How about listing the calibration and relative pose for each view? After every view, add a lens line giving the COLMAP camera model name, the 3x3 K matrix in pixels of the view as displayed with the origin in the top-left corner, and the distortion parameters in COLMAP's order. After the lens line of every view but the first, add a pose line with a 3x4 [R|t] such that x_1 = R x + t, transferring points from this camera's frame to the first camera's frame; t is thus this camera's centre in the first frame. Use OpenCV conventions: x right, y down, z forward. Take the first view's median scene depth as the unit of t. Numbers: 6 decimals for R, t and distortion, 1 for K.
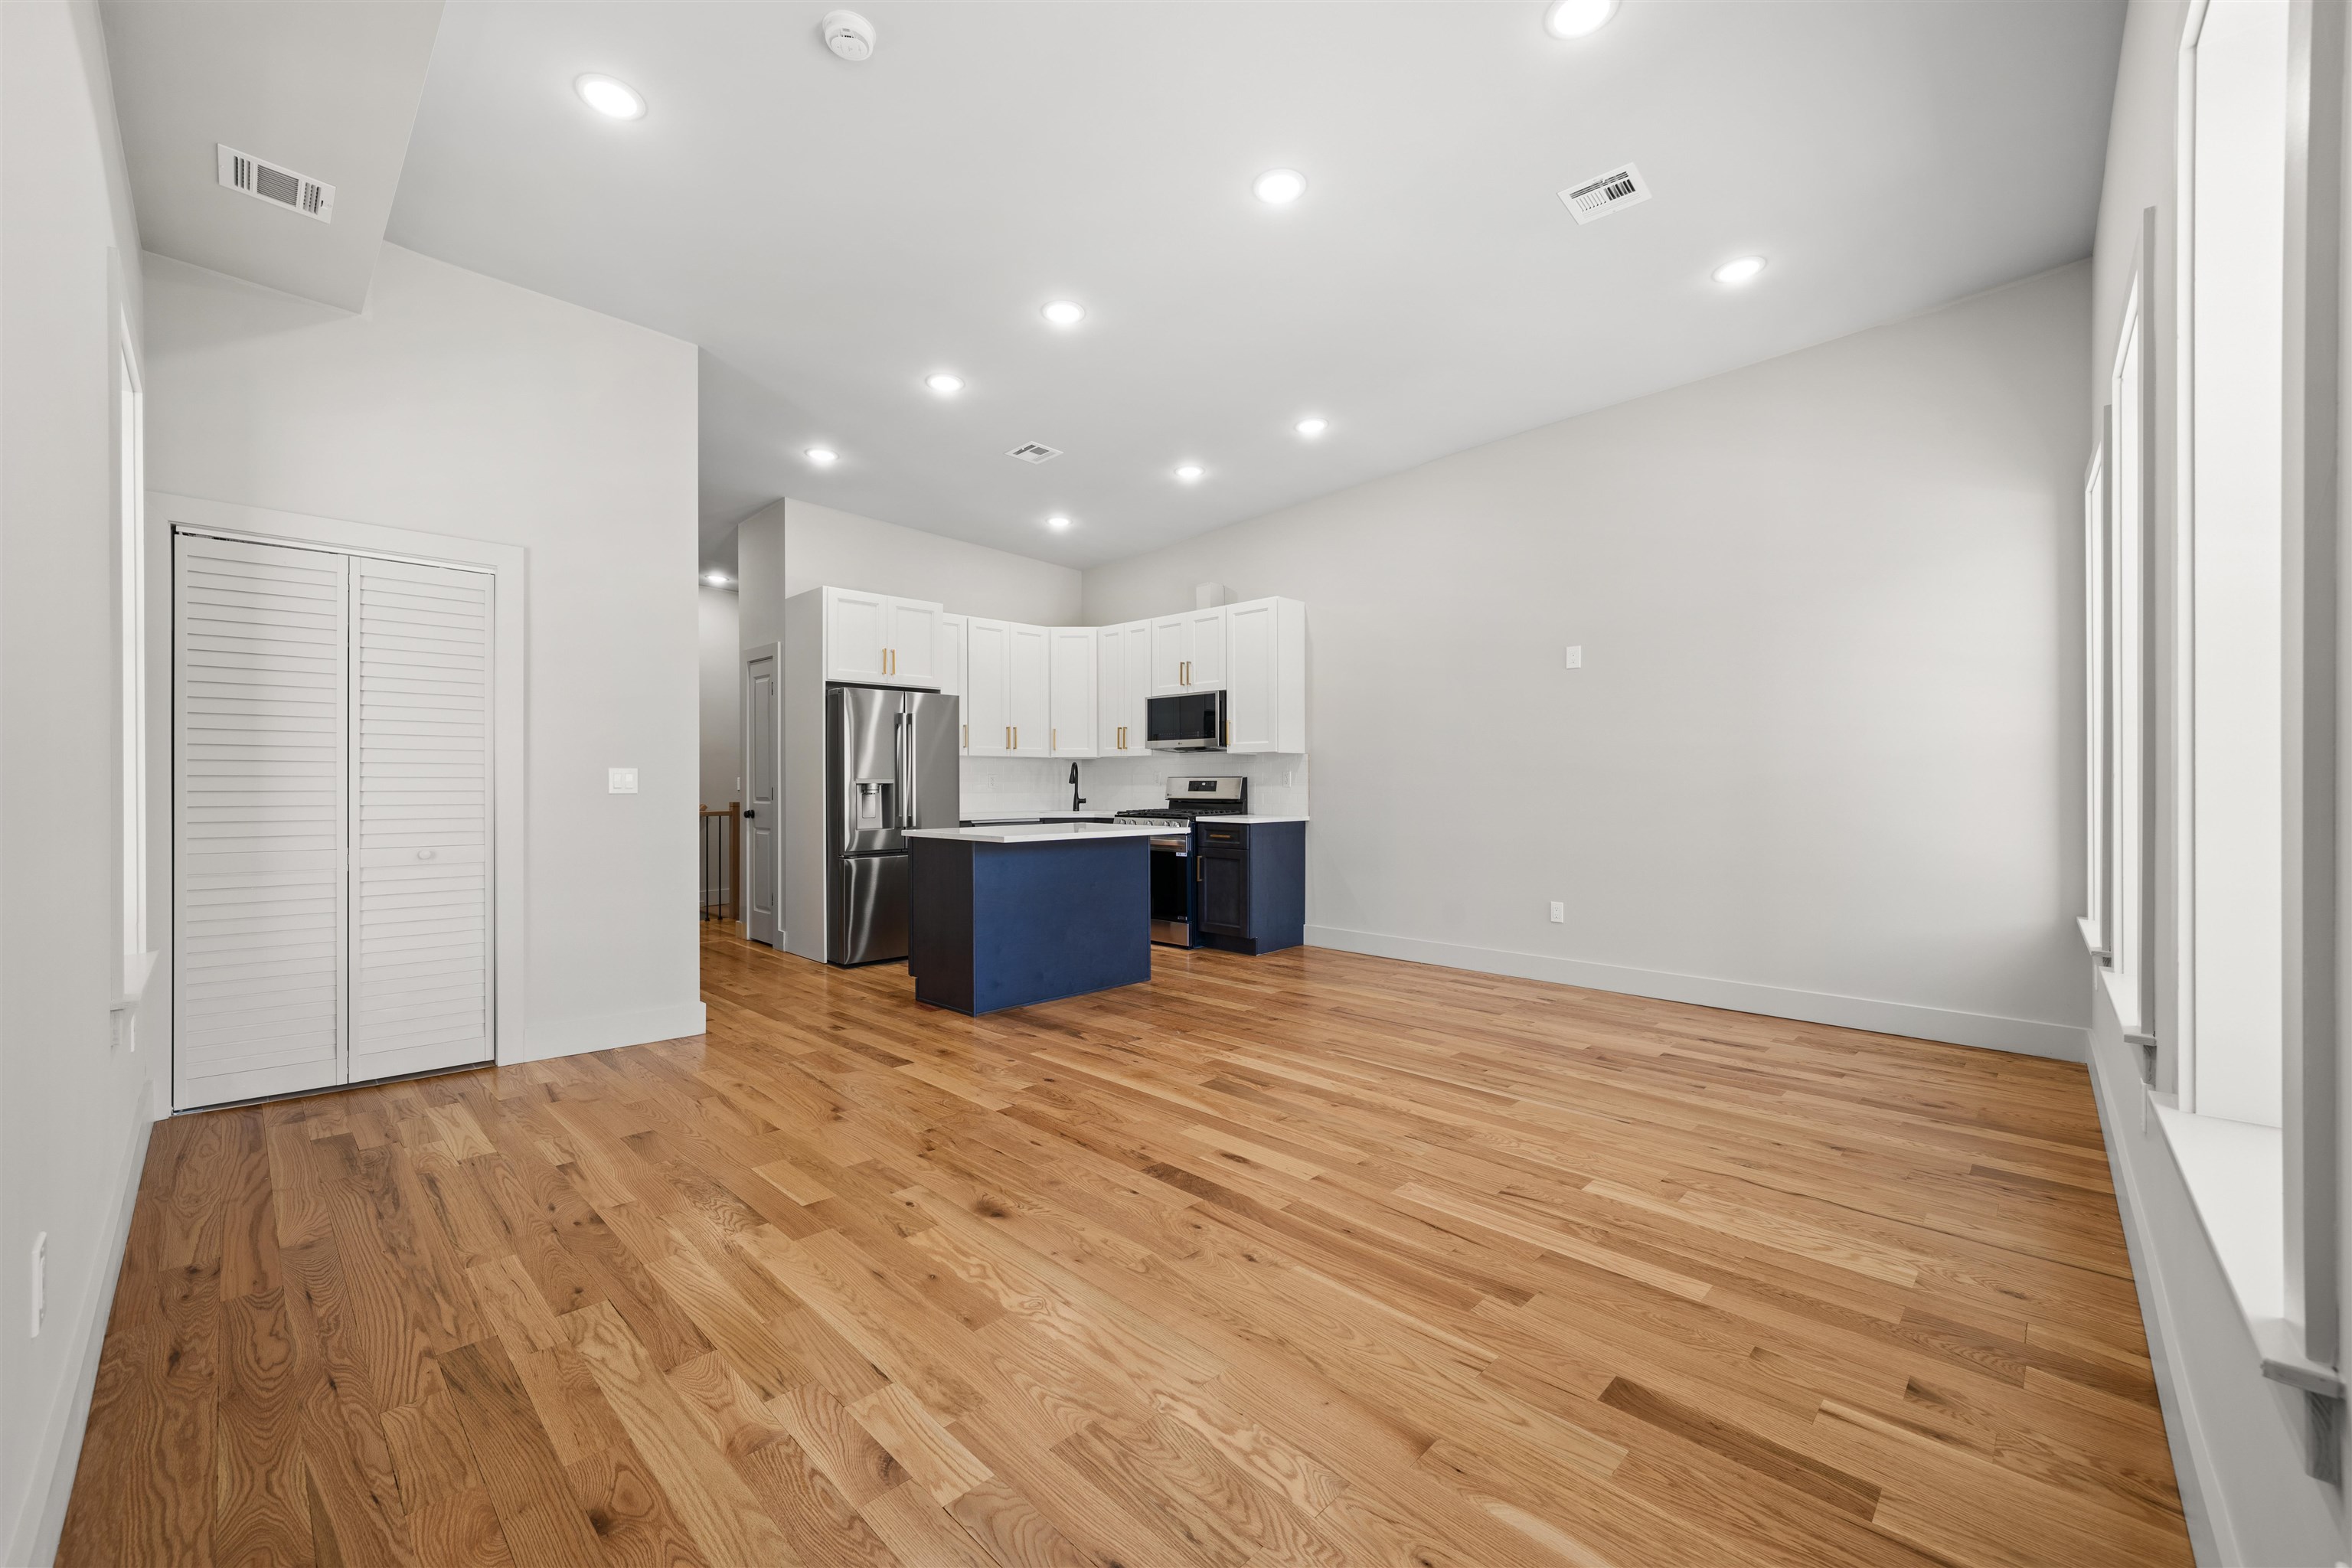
lens RADIAL K [[944.1, 0, 1174.2], [0, 944.1, 783.7], [0, 0, 1]] dist [-0.000879, -0.000019]
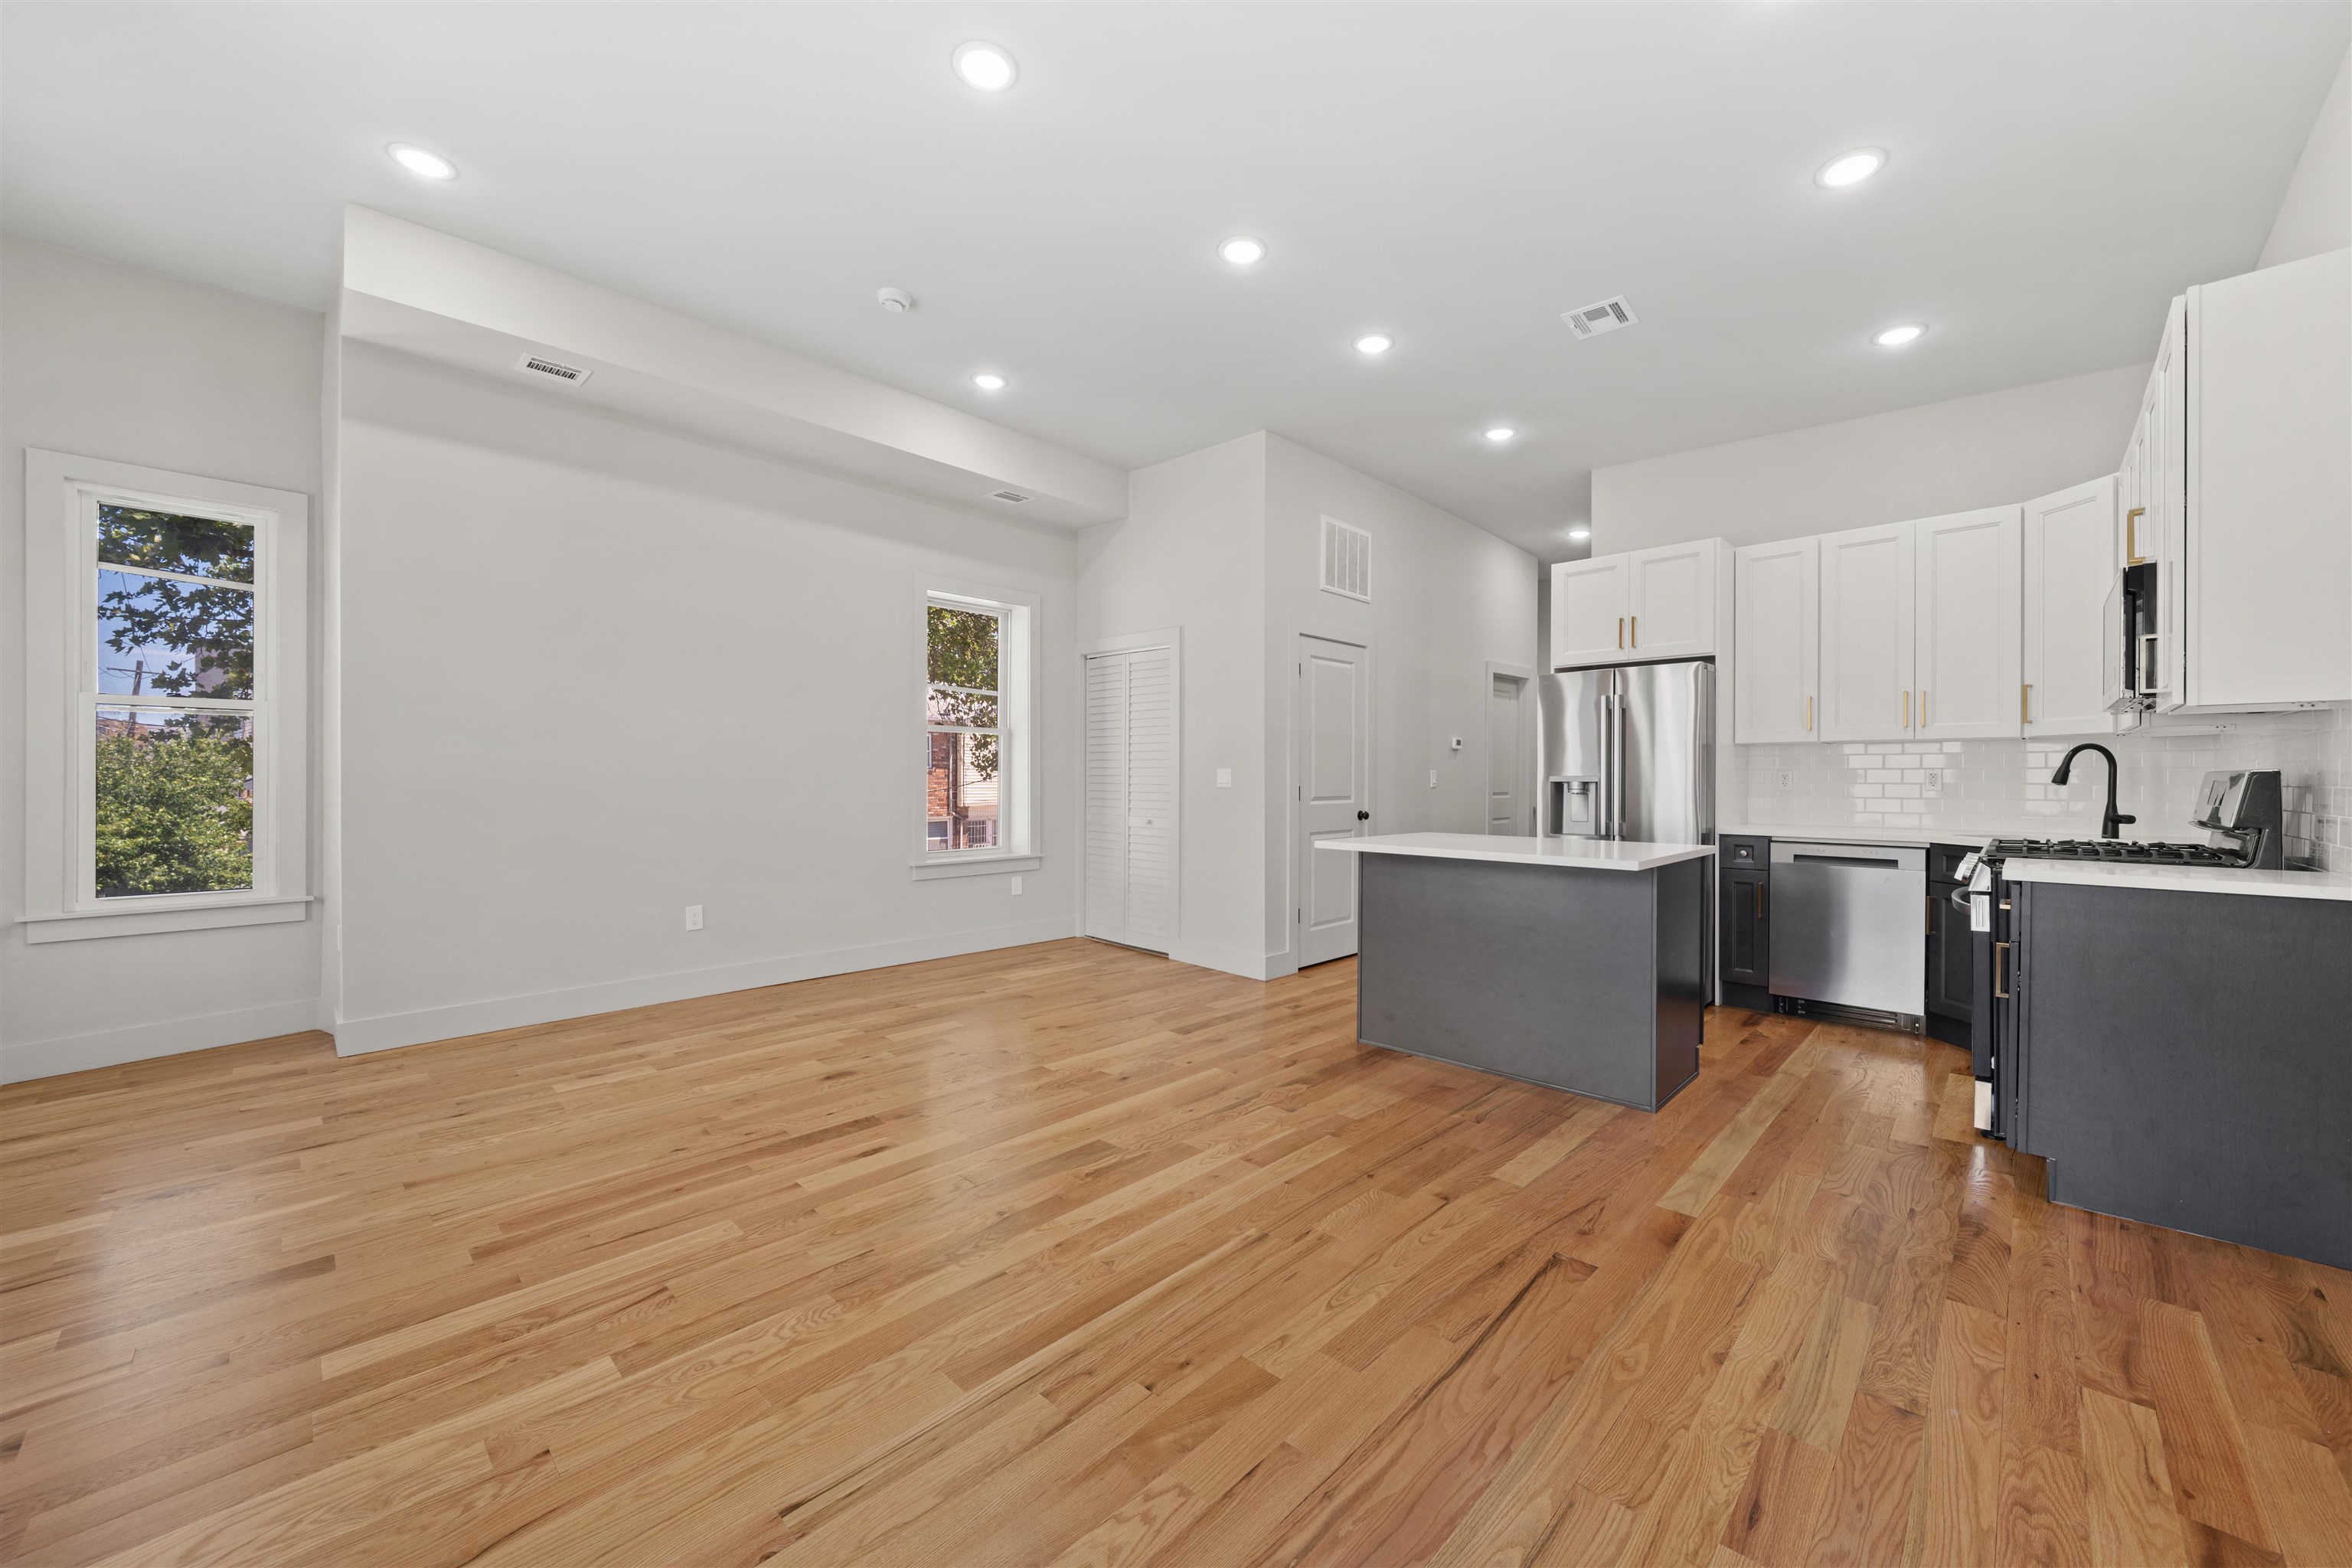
lens RADIAL K [[886.2, 0, 1165.8], [0, 886.2, 774.1], [0, 0, 1]] dist [-0.000114, 0.000038]
pose [[-0.004397, 0.000193, -0.999990, 0.481959], [-0.002222, 0.999998, 0.000202, -0.006160], [0.999988, 0.002223, -0.004397, 0.621733]]
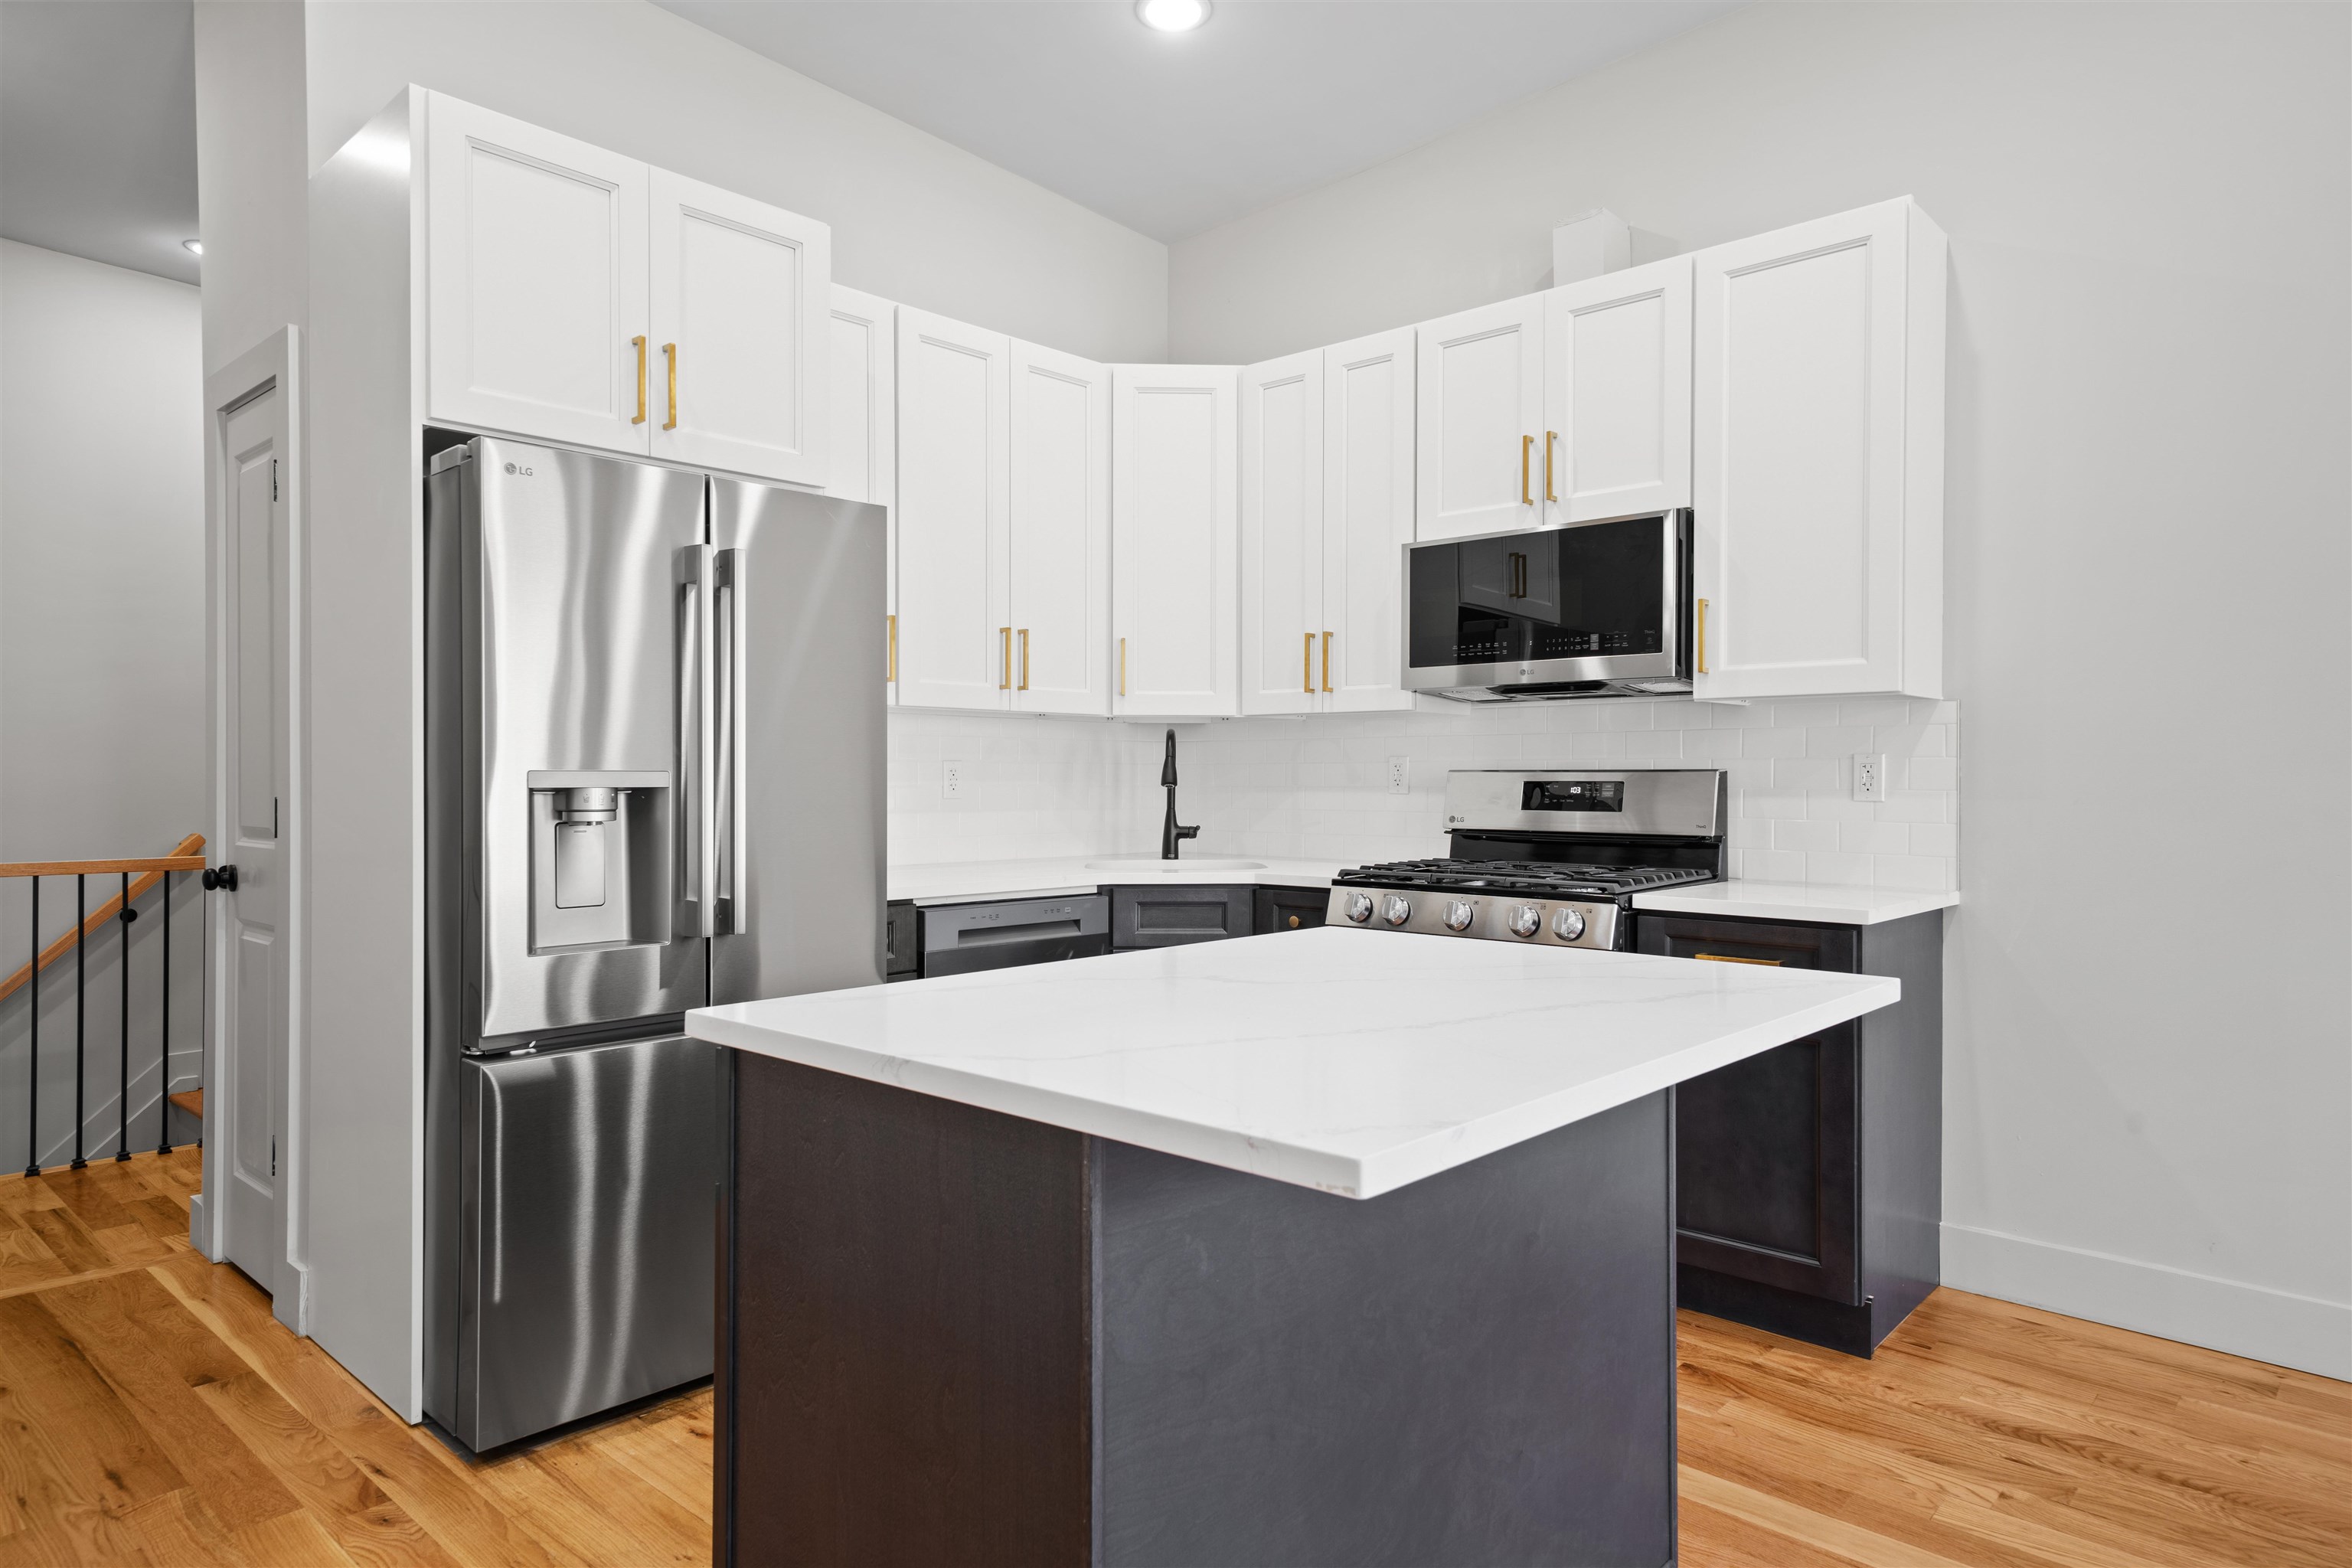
lens RADIAL K [[1406.3, 0, 1179.7], [0, 1406.3, 780.2], [0, 0, 1]] dist [0.039611, 0.000628]
pose [[0.999248, 0.004671, 0.038489, -0.156238], [-0.004654, 0.999989, -0.000541, -0.003048], [-0.038491, 0.000362, 0.999259, 0.556998]]
